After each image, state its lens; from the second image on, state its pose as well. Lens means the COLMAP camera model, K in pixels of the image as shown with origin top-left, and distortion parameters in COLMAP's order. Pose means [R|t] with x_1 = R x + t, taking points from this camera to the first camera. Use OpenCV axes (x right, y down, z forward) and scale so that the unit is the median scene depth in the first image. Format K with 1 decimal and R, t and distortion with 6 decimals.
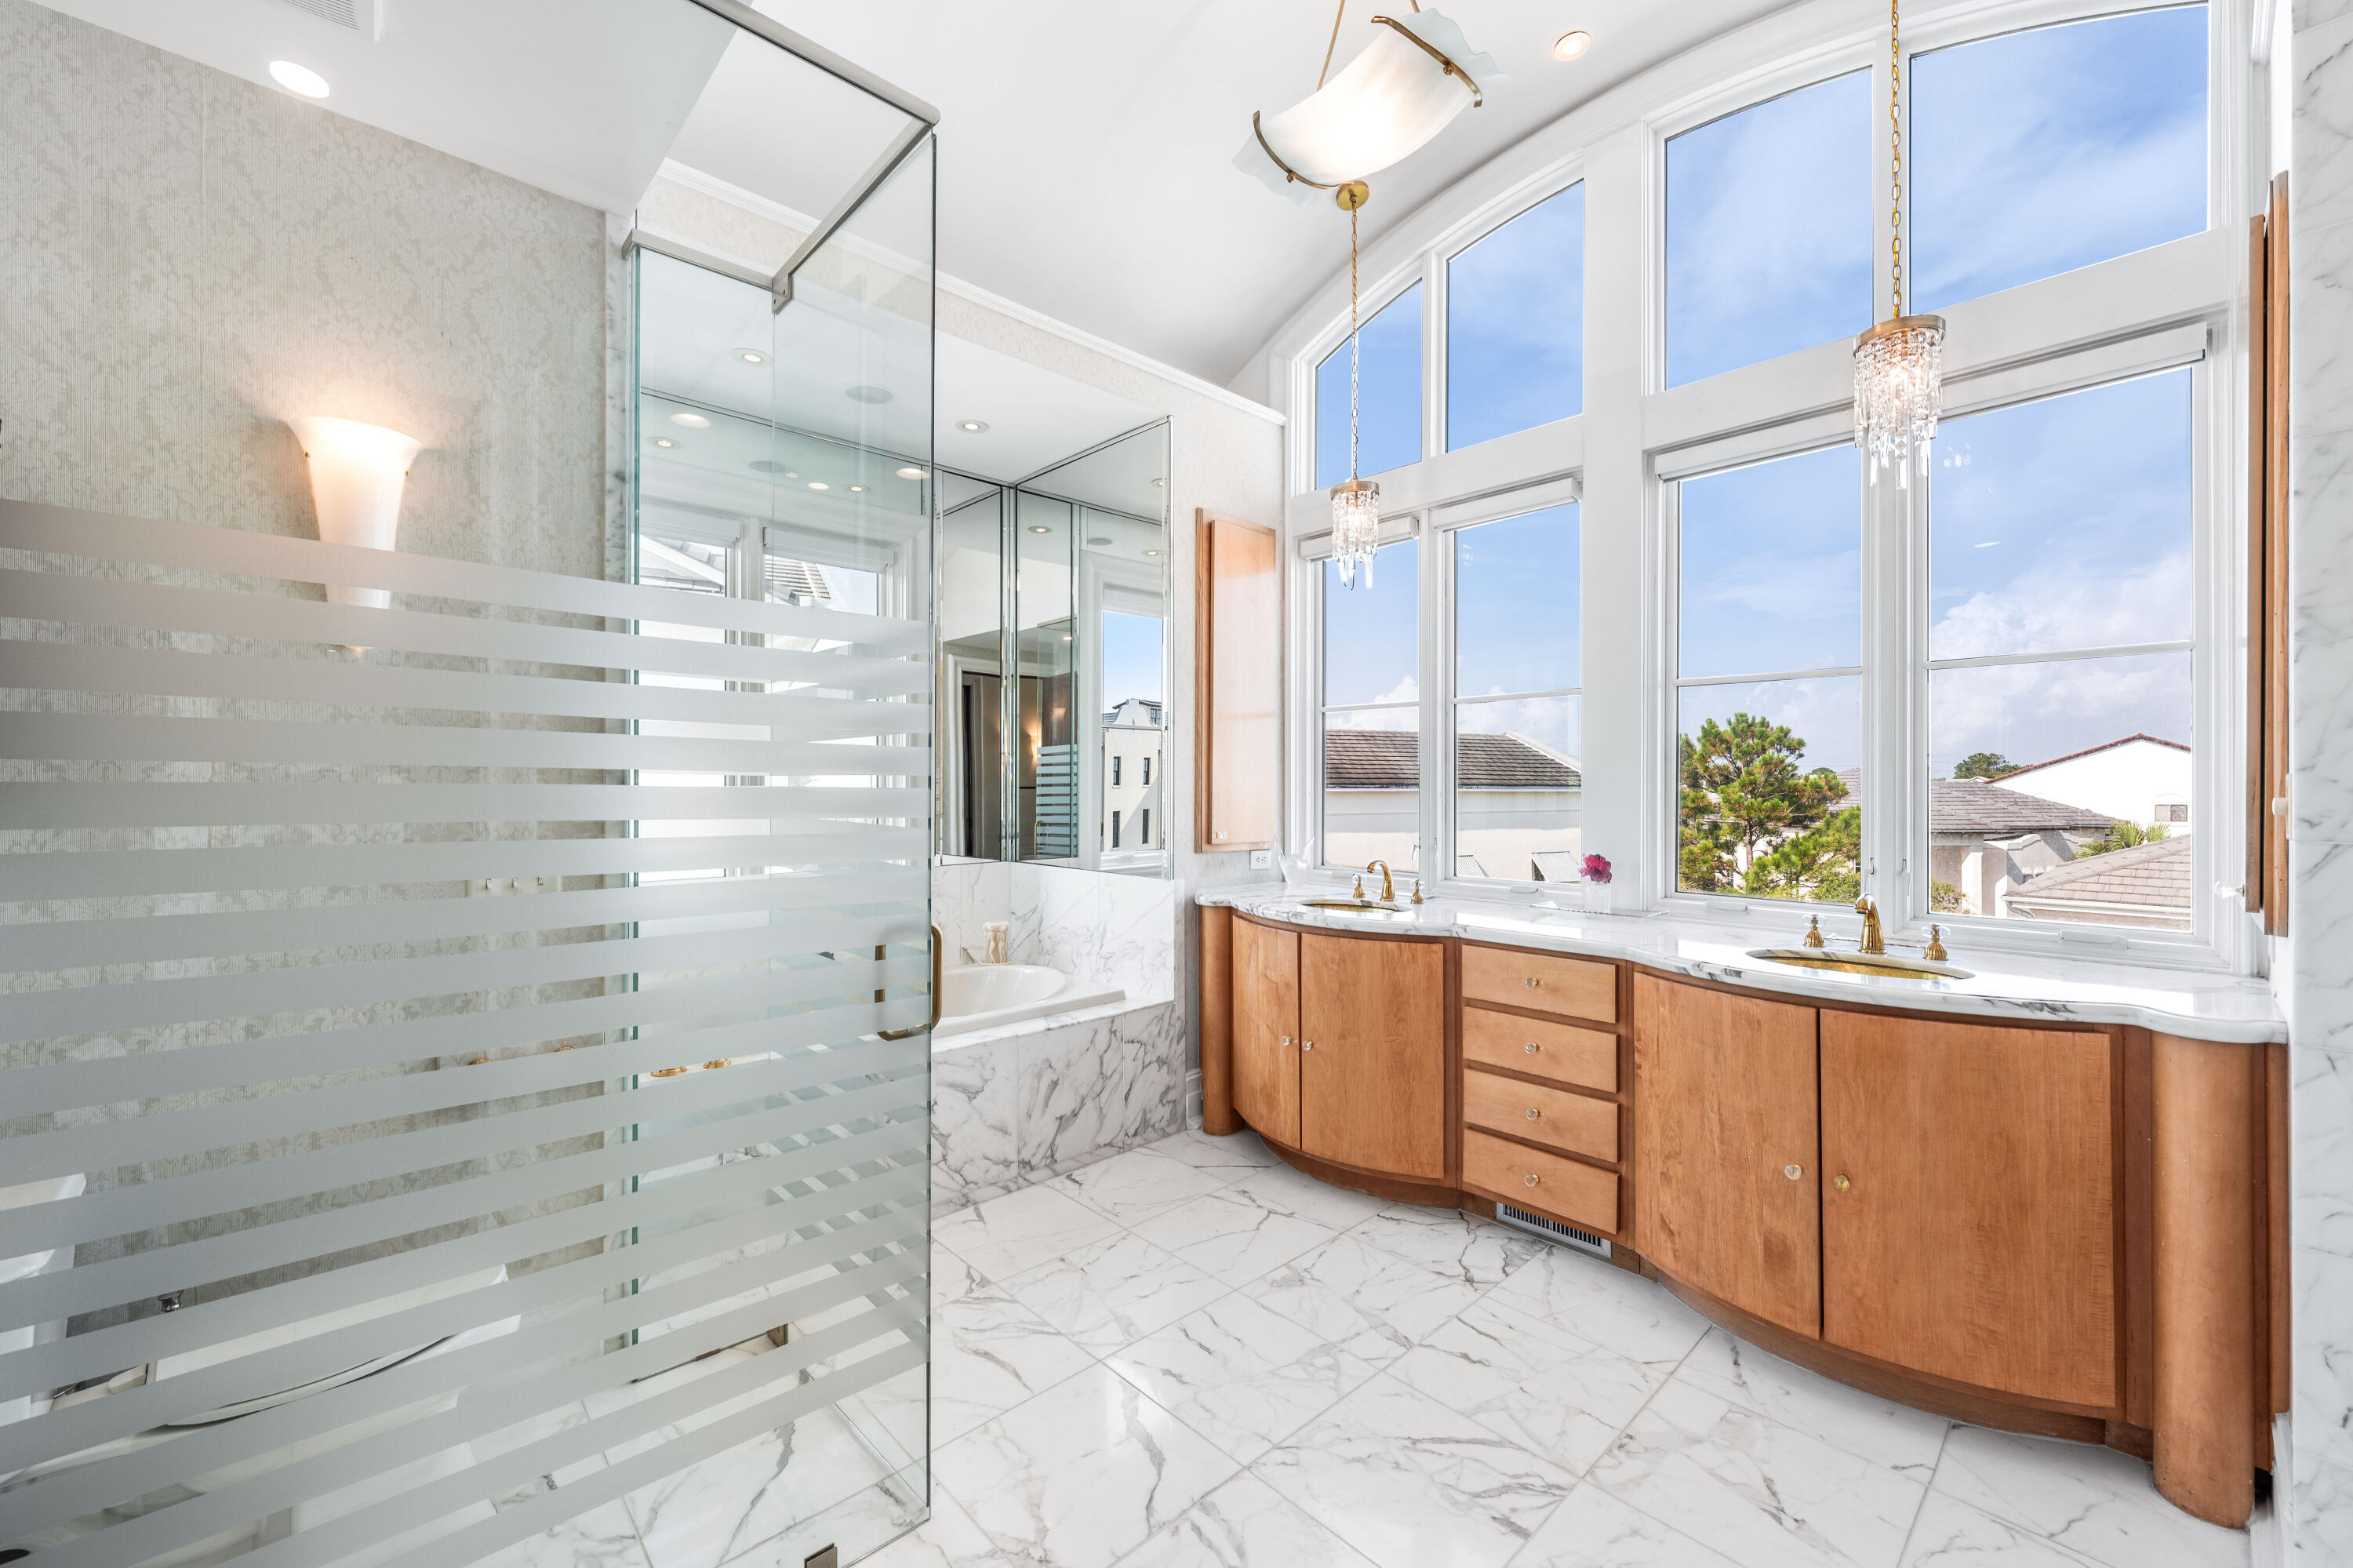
lens RADIAL K [[922.1, 0, 1174.4], [0, 922.1, 780.8], [0, 0, 1]] dist [-0.000497, -0.000197]
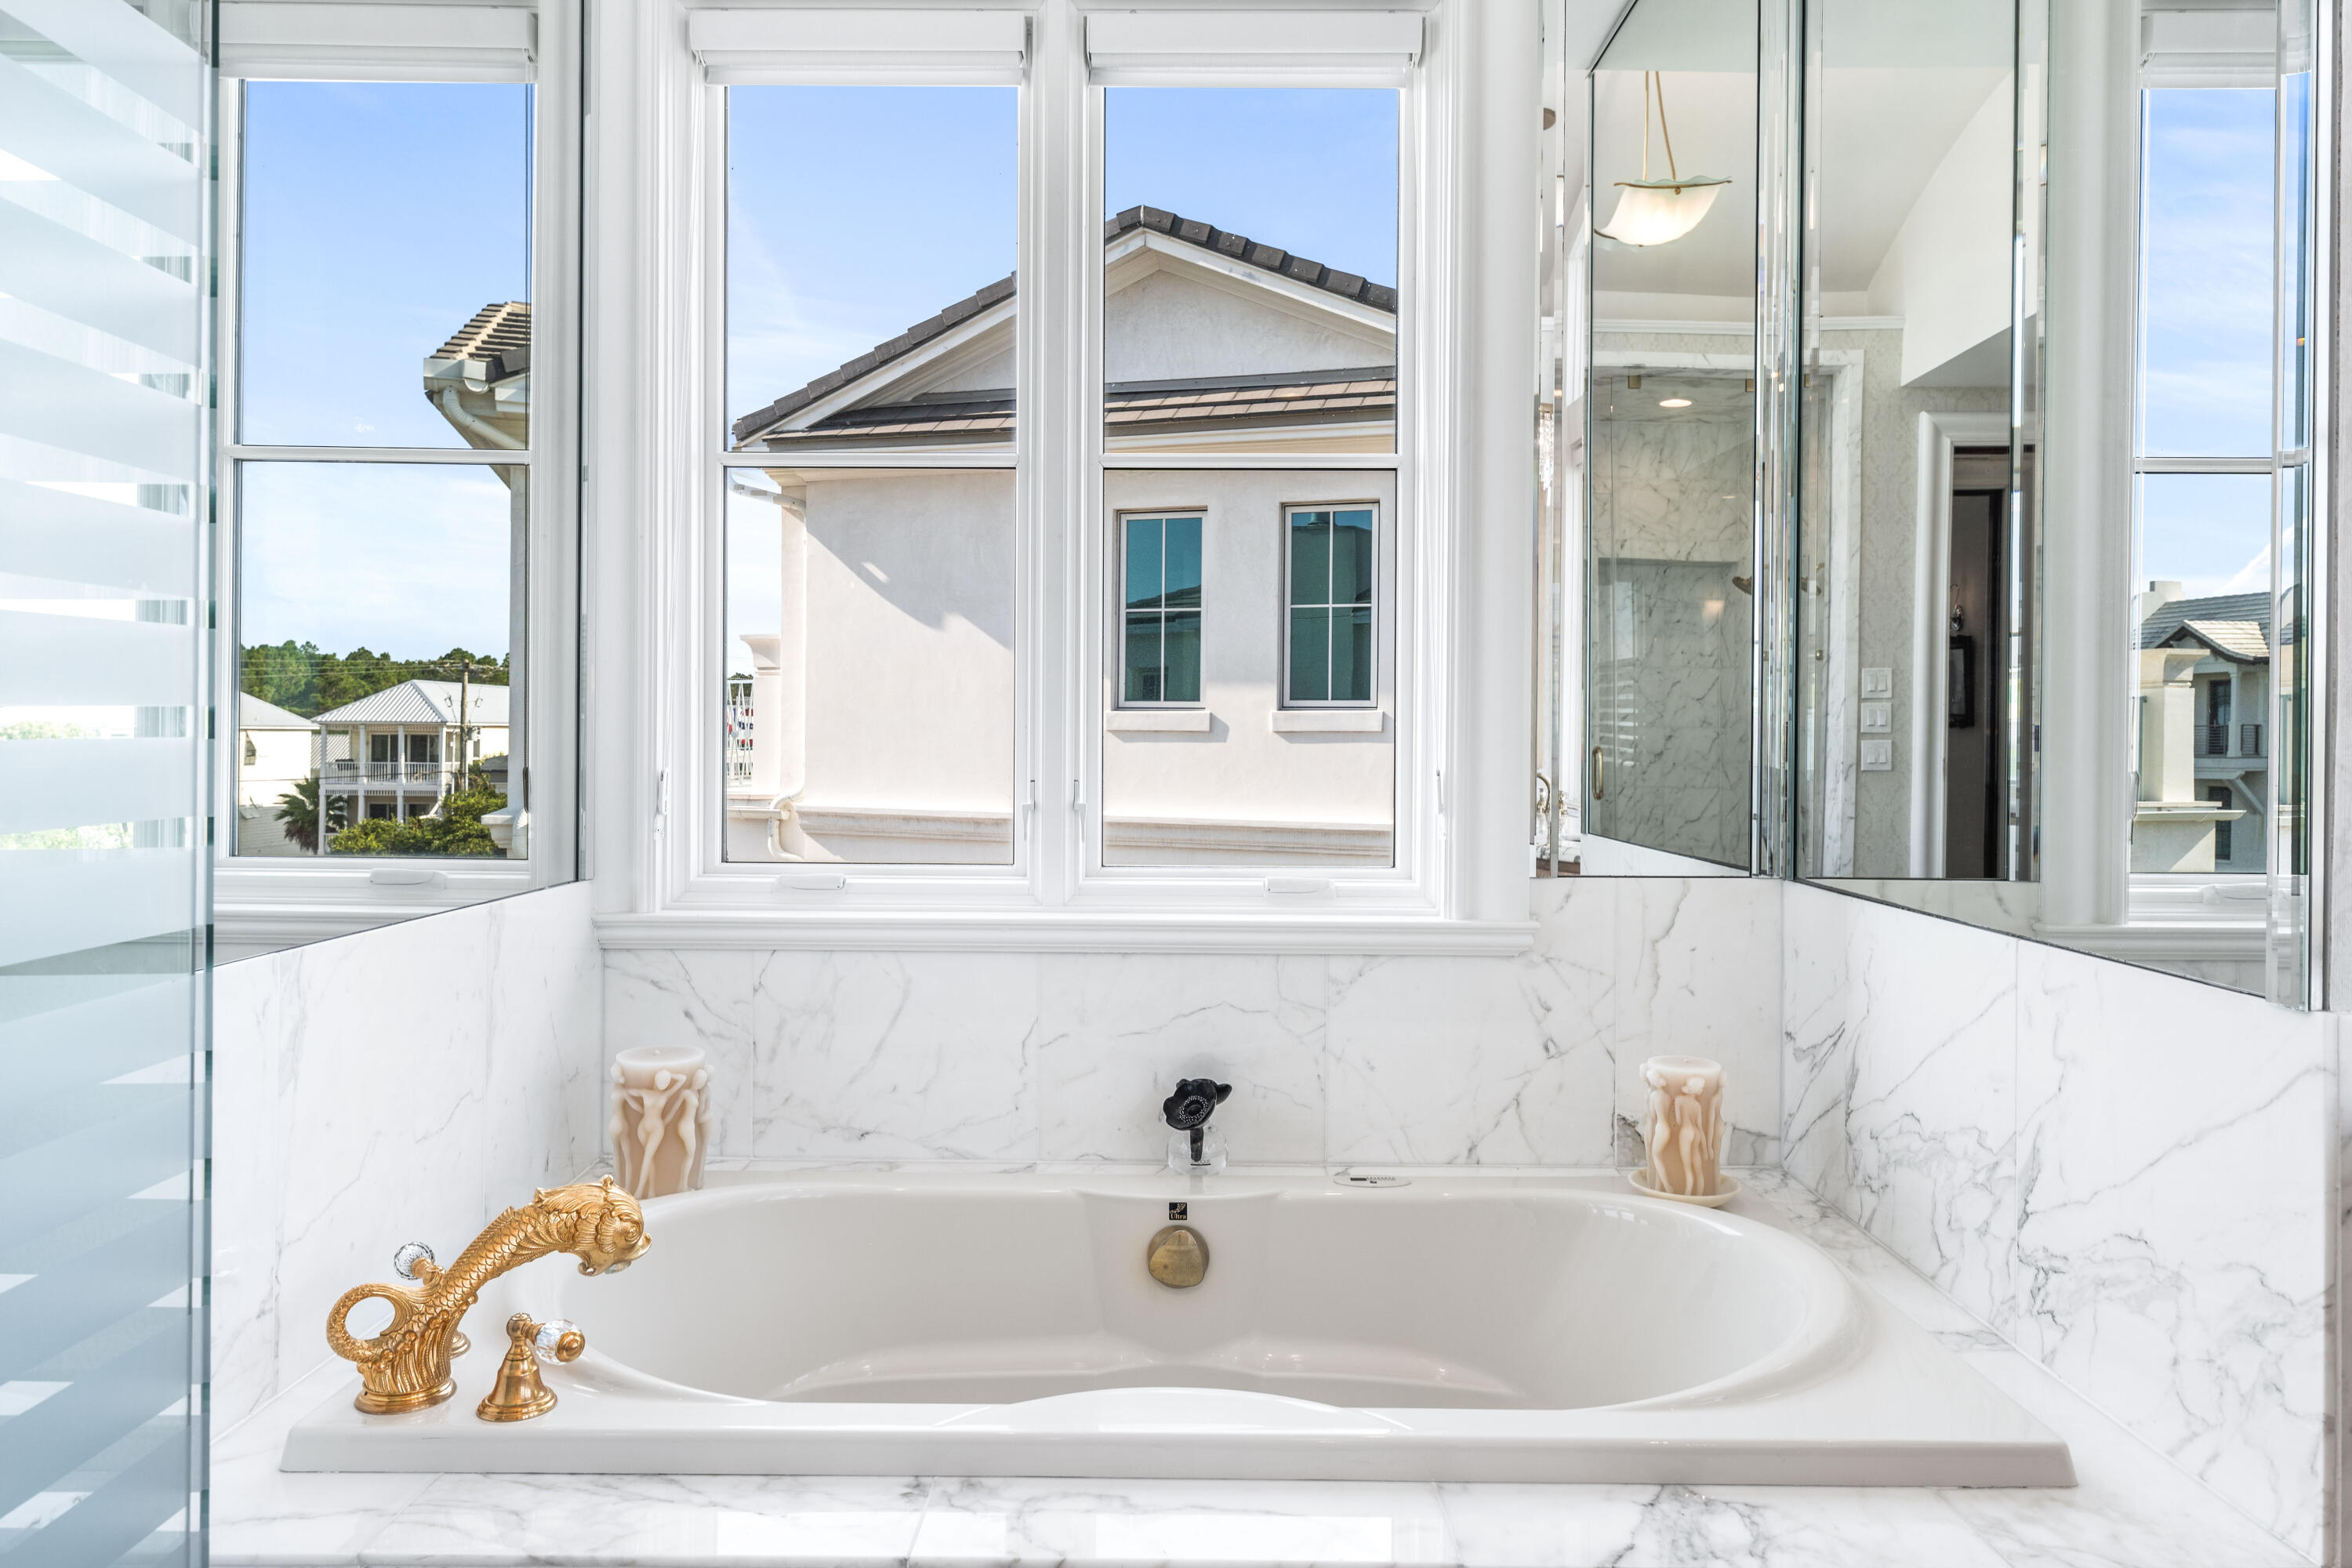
lens RADIAL K [[1517.1, 0, 1181.2], [0, 1517.1, 738.8], [0, 0, 1]] dist [0.003519, -0.000368]
pose [[0.730142, 0.007340, -0.683256, 0.052233], [-0.003459, 0.999969, 0.007046, 0.047042], [0.683287, -0.002781, 0.730145, 0.630944]]
